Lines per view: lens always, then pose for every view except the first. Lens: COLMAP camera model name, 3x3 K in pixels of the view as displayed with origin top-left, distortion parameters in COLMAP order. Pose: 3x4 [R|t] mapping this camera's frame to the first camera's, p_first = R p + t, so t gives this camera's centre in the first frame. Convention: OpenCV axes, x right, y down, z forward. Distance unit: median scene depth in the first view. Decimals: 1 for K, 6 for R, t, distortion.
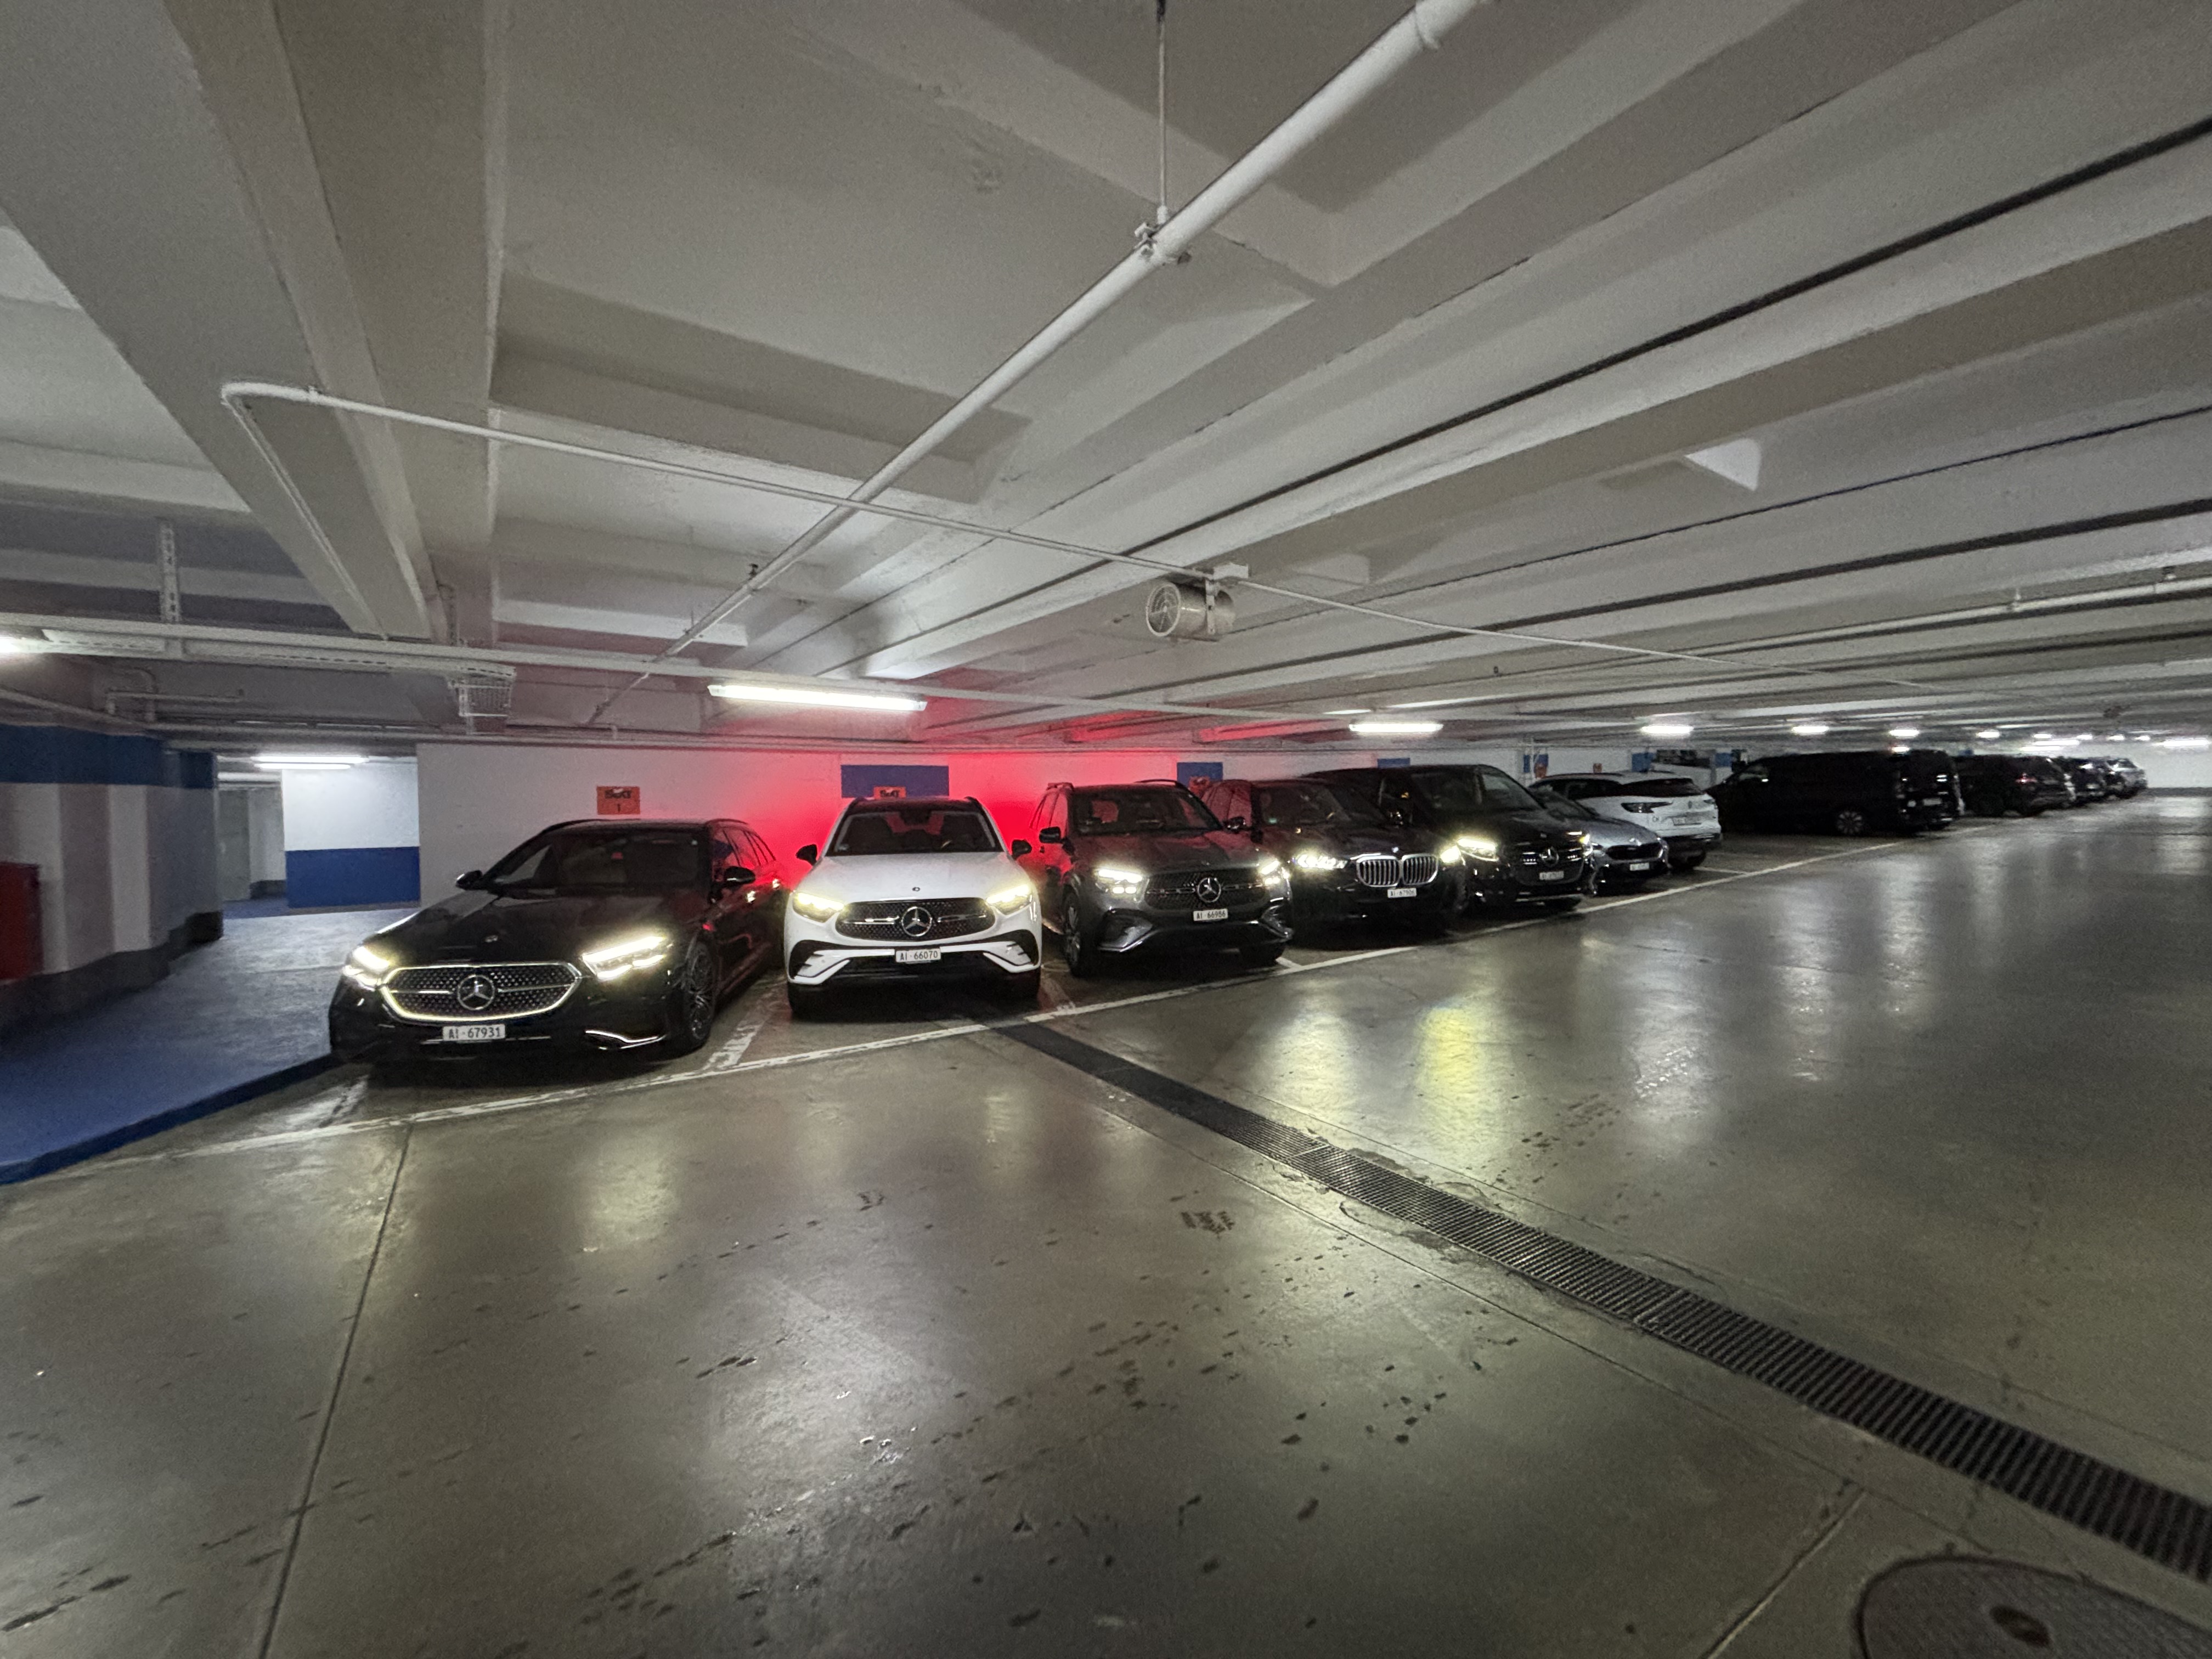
lens RADIAL K [[894.1, 0, 1123.8], [0, 894.1, 825.0], [0, 0, 1]] dist [-0.012824, 0.000715]
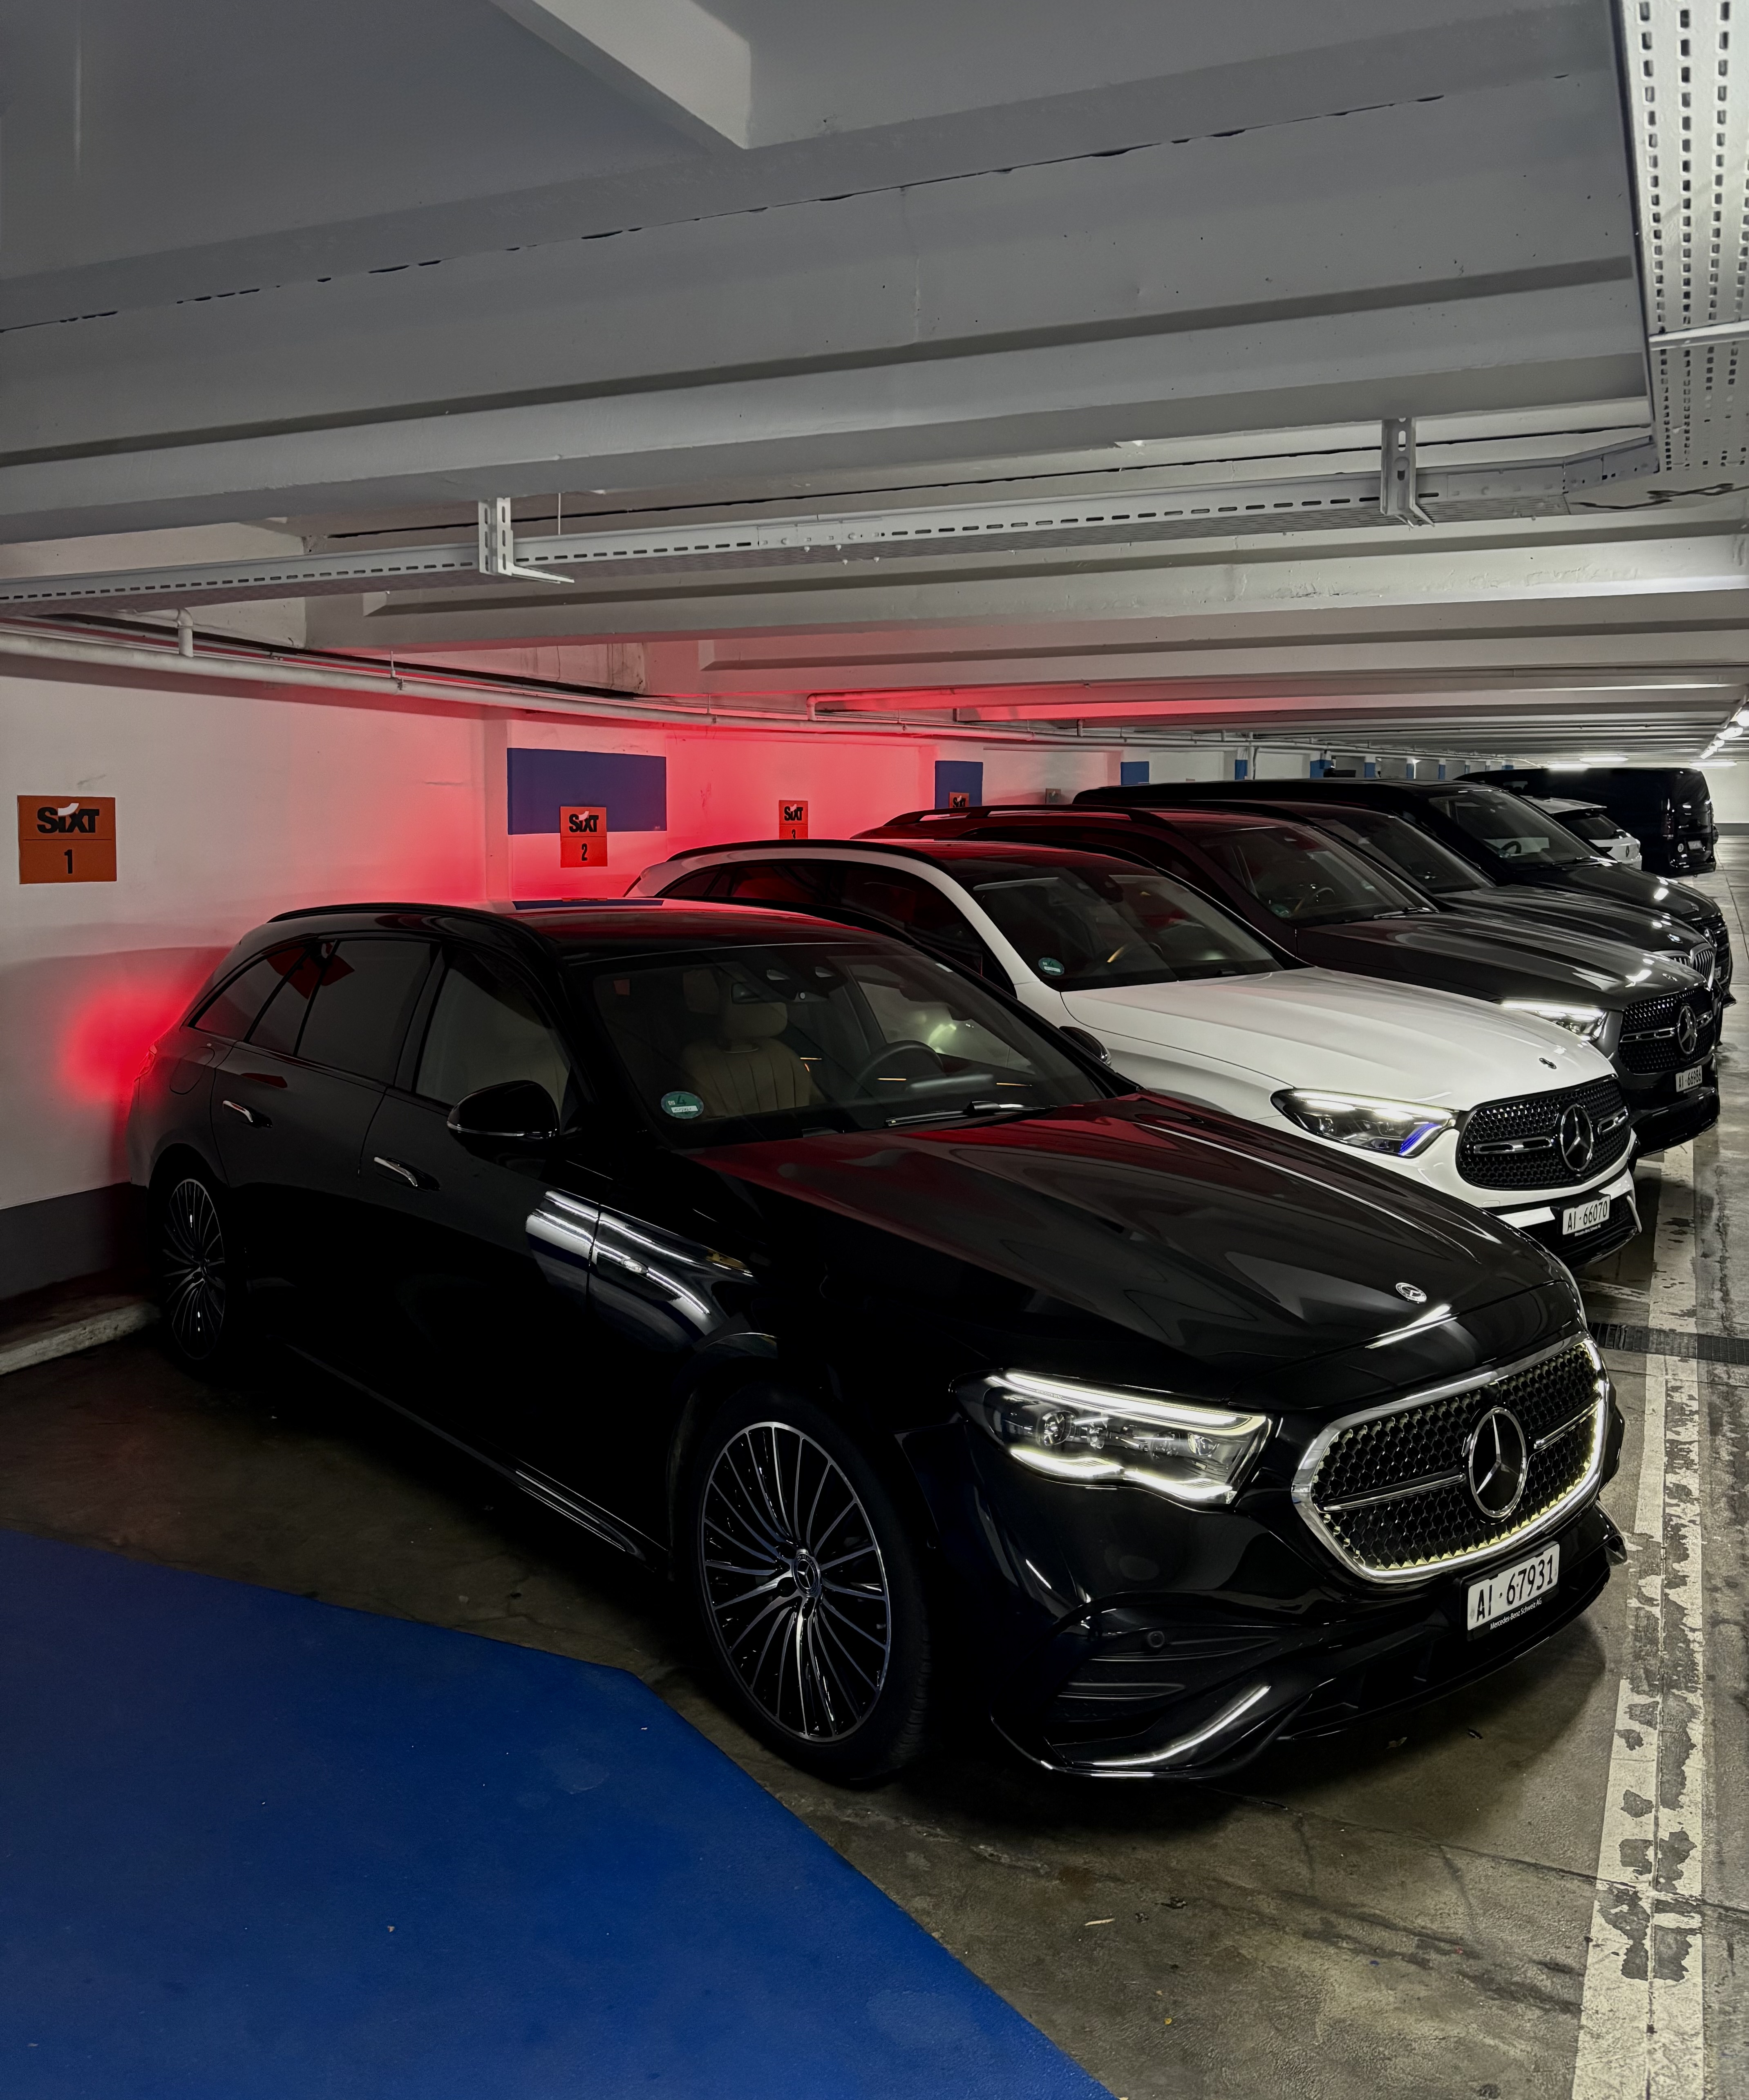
lens RADIAL K [[1760.2, 0, 871.1], [0, 1760.2, 927.5], [0, 0, 1]] dist [0.021959, -0.034612]
pose [[0.868602, -0.017388, 0.495205, -0.918257], [0.002907, 0.999546, 0.029998, -0.019256], [-0.495502, -0.024617, 0.868258, 0.413110]]
